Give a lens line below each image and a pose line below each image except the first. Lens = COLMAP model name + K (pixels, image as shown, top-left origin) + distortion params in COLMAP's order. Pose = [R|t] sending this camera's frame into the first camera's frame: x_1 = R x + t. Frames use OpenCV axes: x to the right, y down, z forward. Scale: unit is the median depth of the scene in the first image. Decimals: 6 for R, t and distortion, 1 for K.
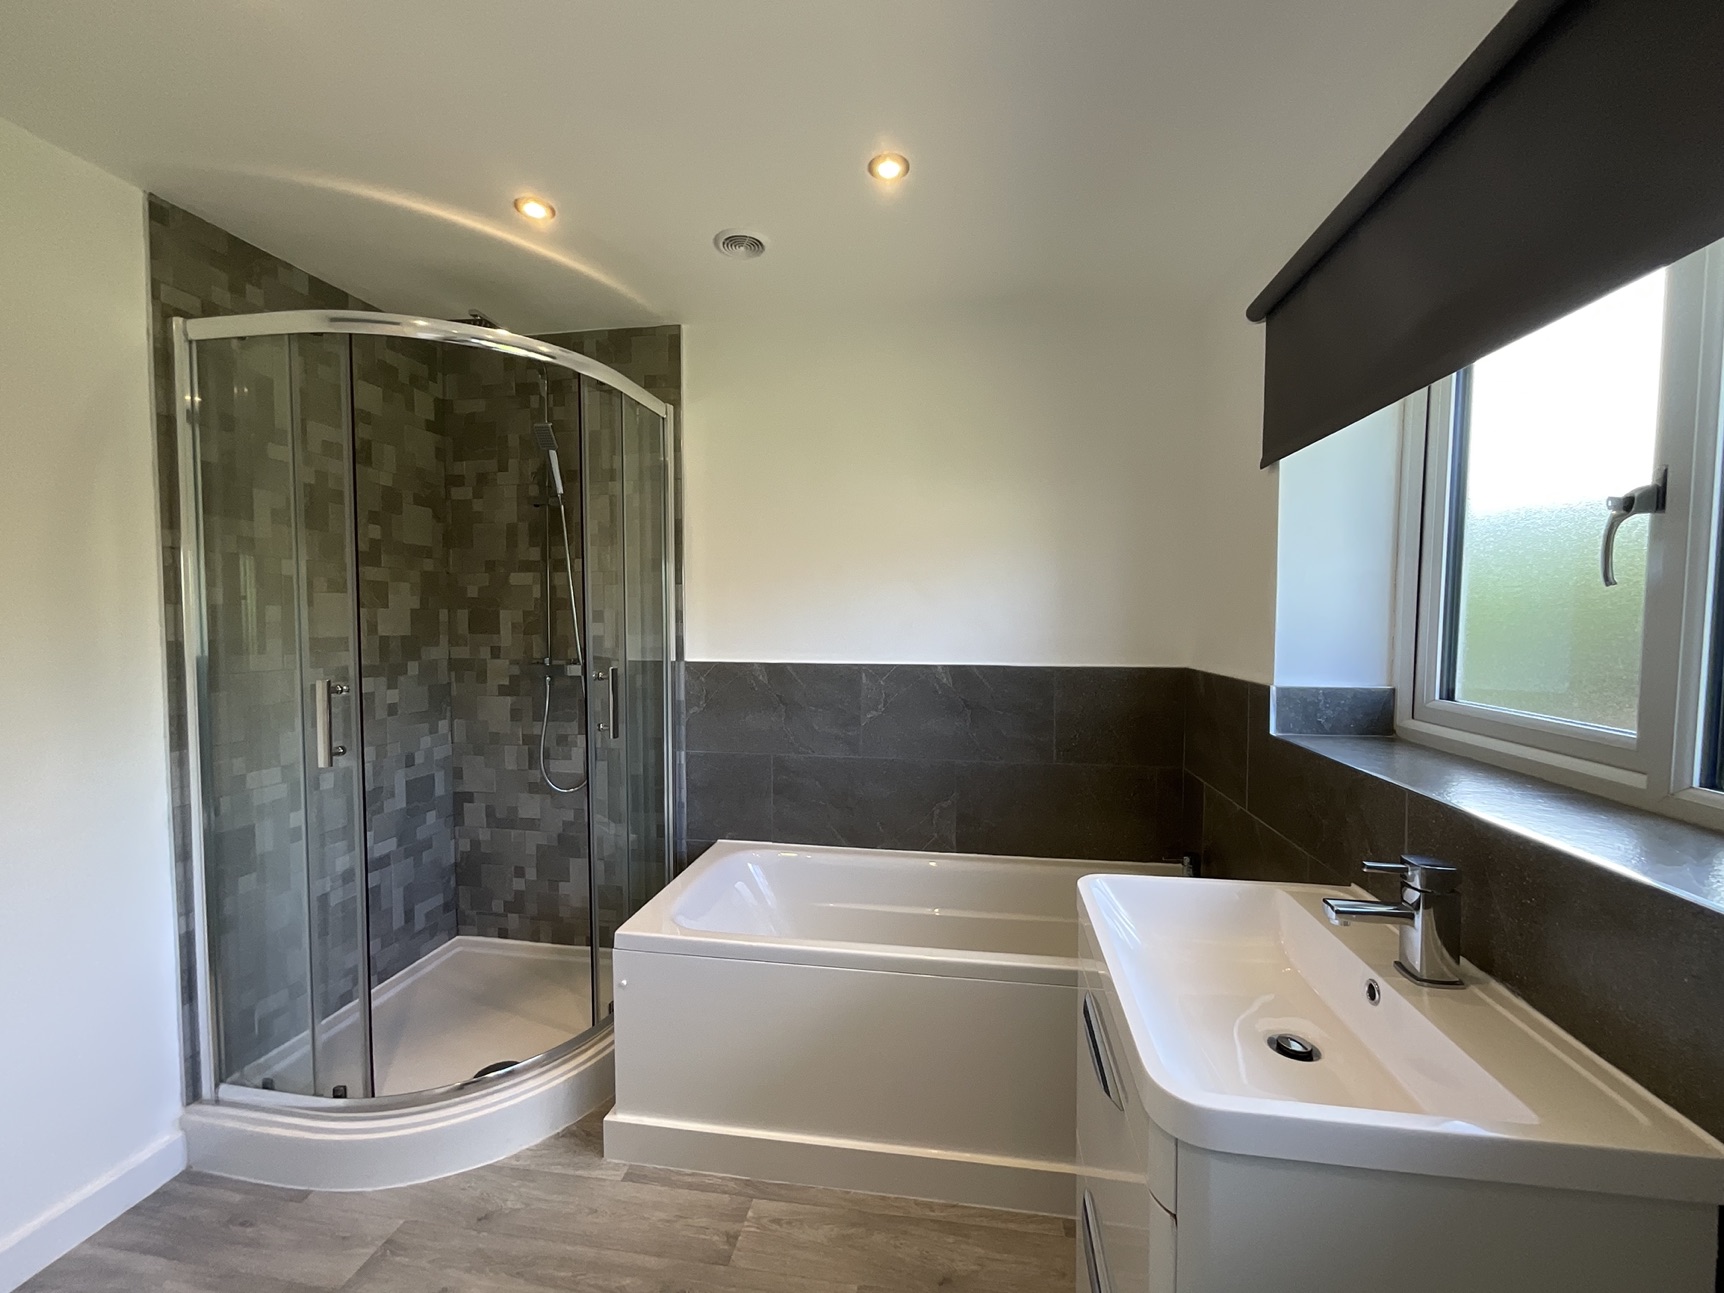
lens RADIAL K [[702.1, 0, 862.0], [0, 702.1, 646.5], [0, 0, 1]] dist [-0.001705, -0.000001]
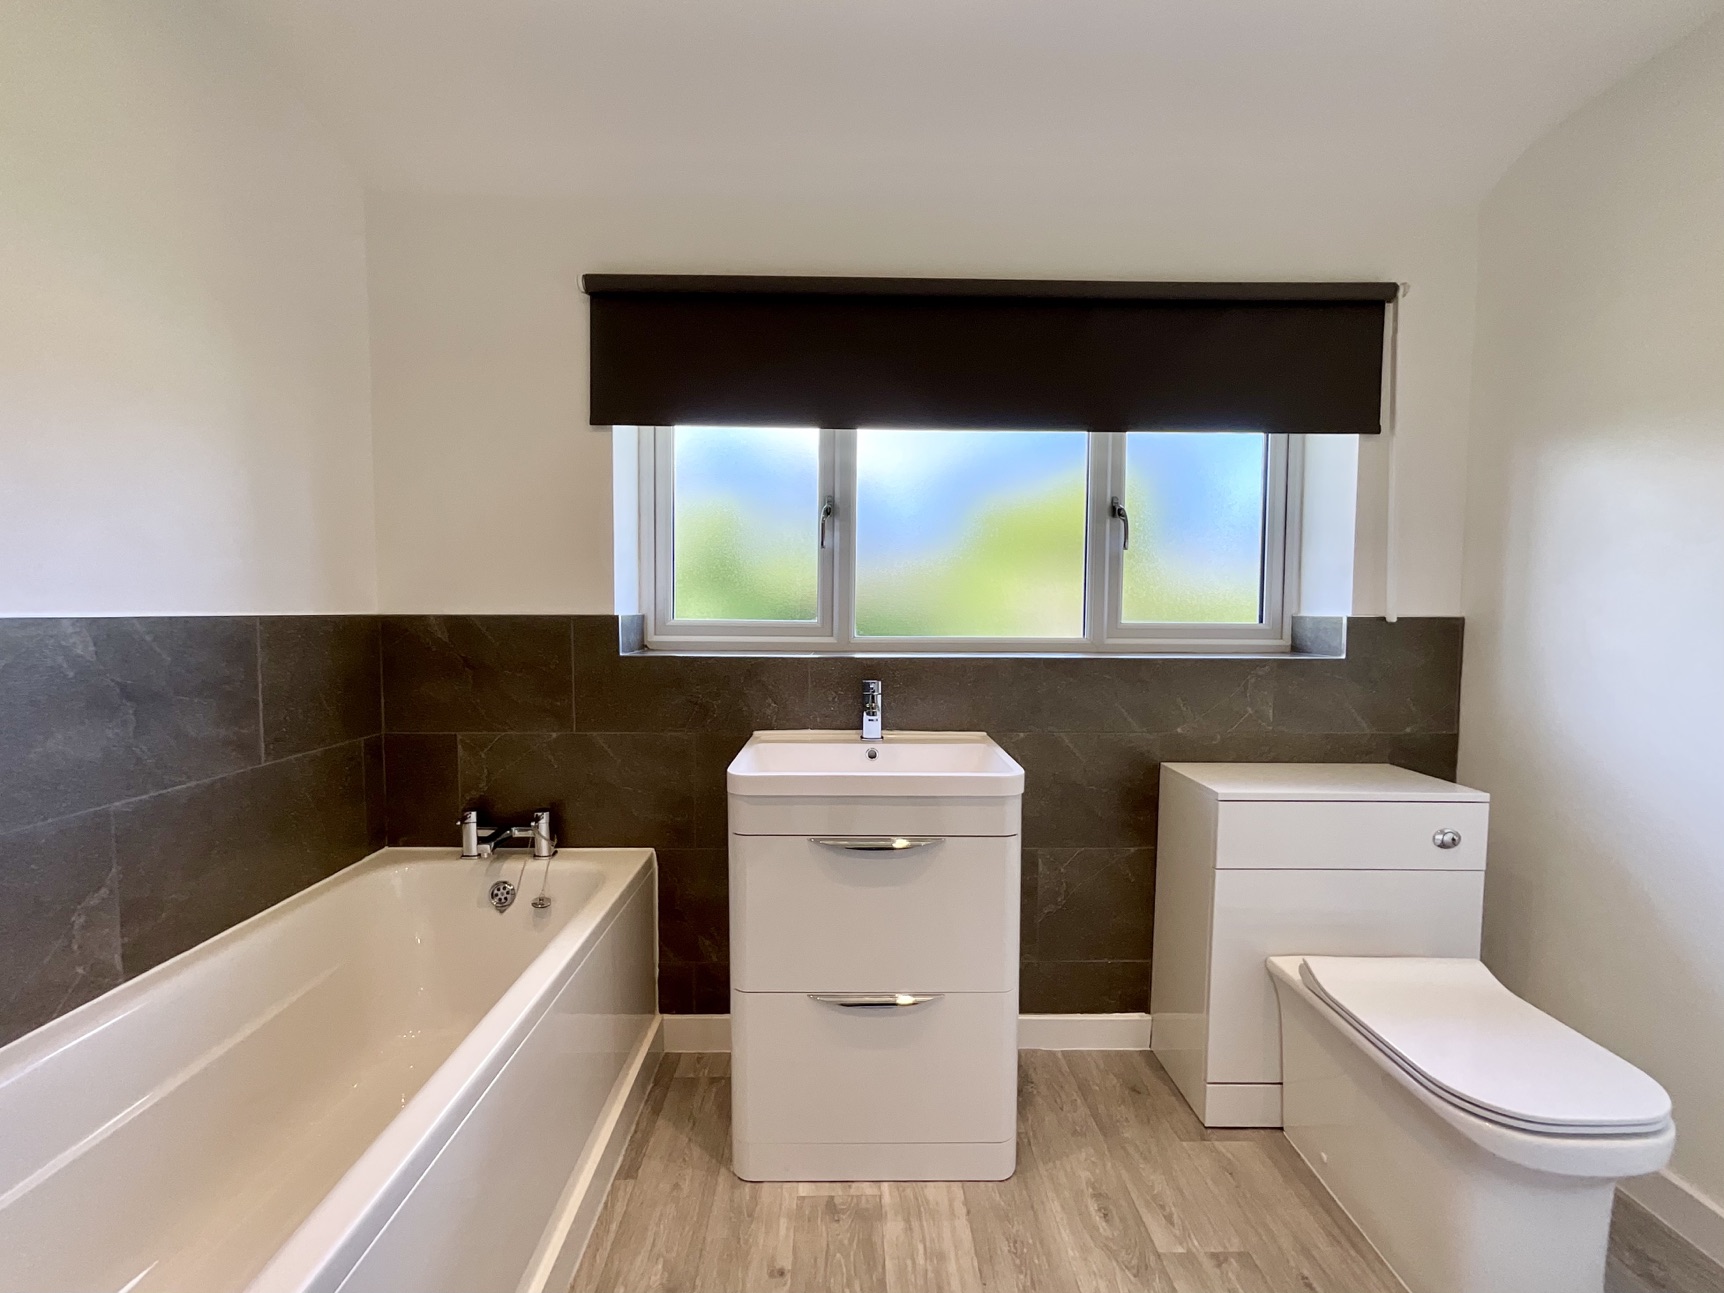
lens RADIAL K [[707.4, 0, 862.0], [0, 707.4, 646.5], [0, 0, 1]] dist [-0.013593, -0.000049]
pose [[-0.183325, -0.051832, 0.981685, -0.452144], [0.032834, 0.997729, 0.058811, 0.035535], [-0.982504, 0.043014, -0.181207, 0.549094]]
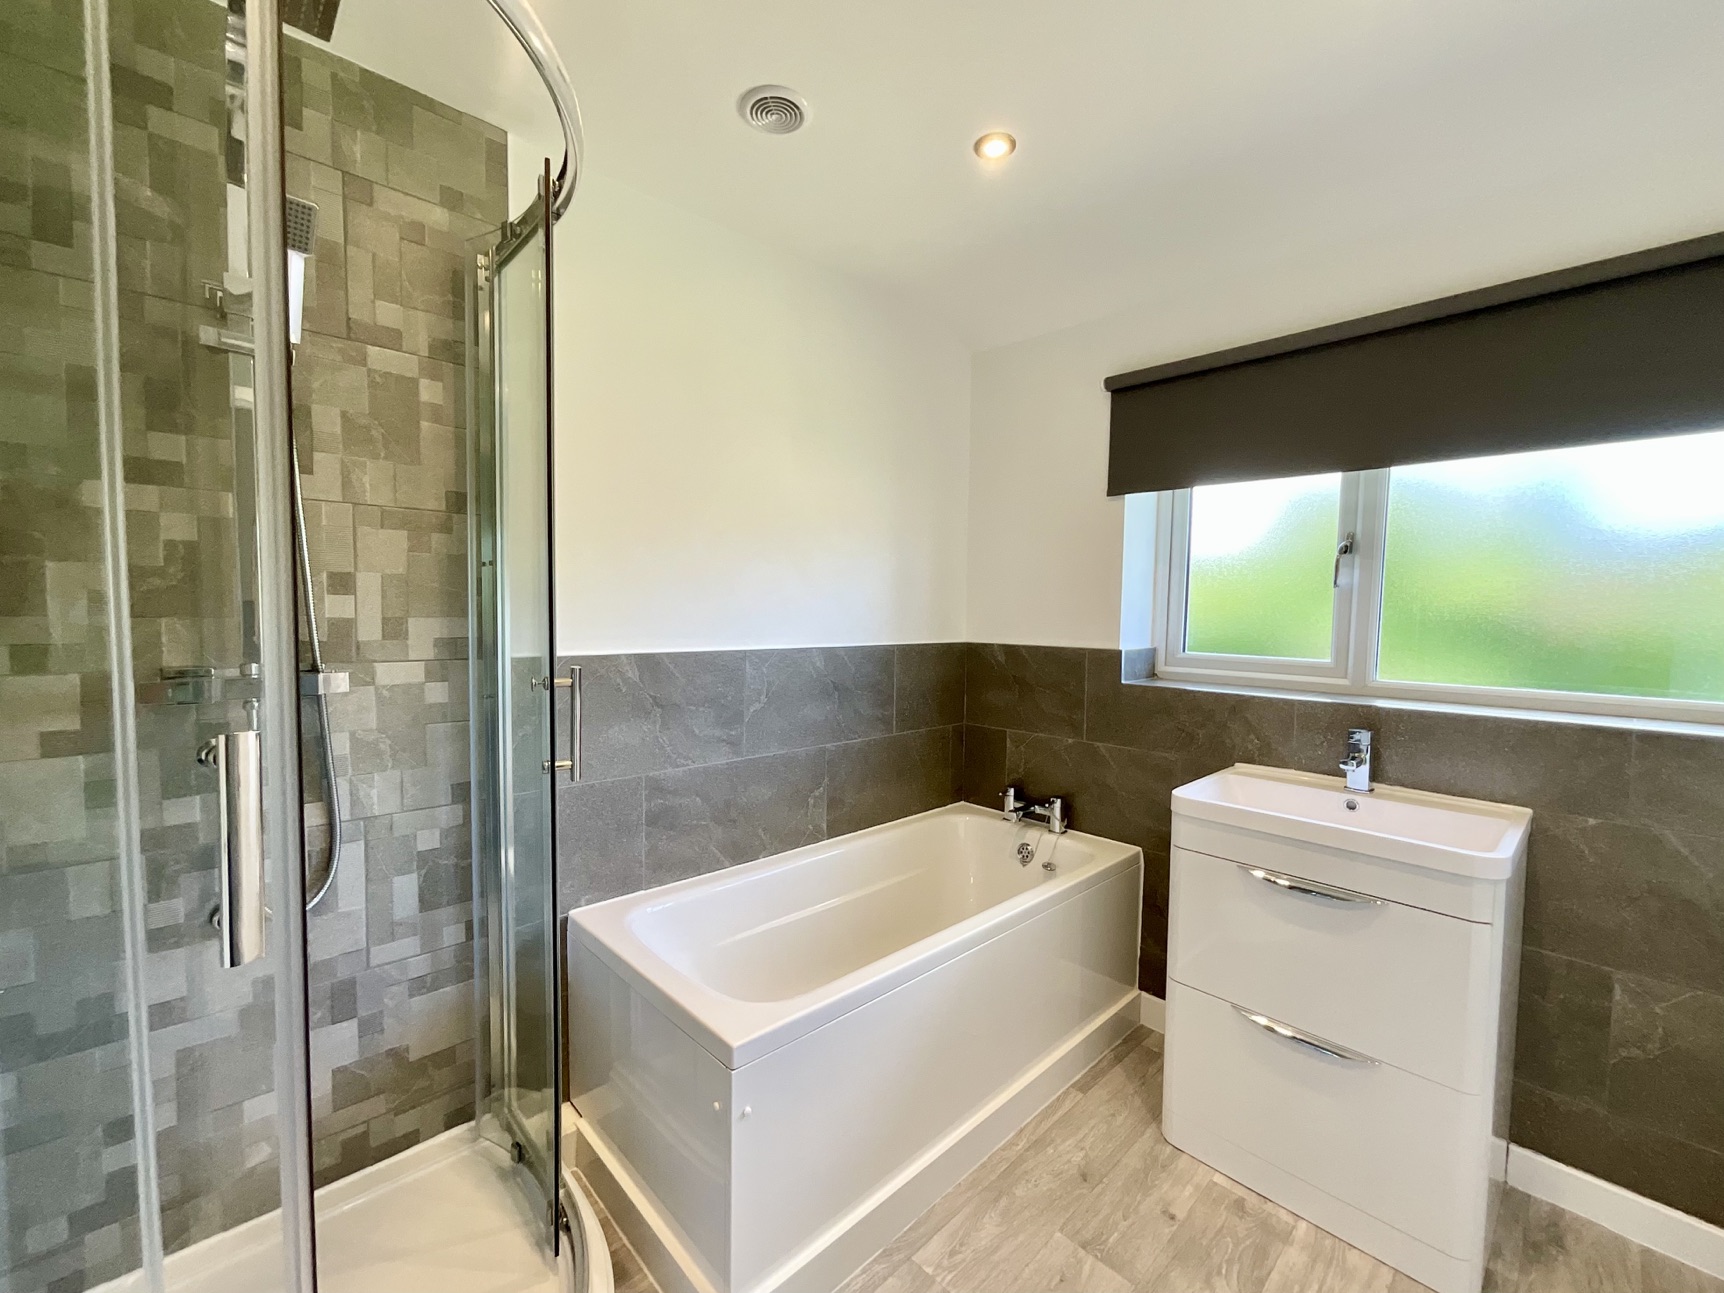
lens RADIAL K [[710.9, 0, 862.6], [0, 710.9, 648.3], [0, 0, 1]] dist [-0.001113, 0.000110]
pose [[0.604730, -0.036338, 0.795601, -0.612466], [0.019668, 0.999335, 0.030694, -0.001518], [-0.796188, -0.002913, 0.605043, 0.361498]]
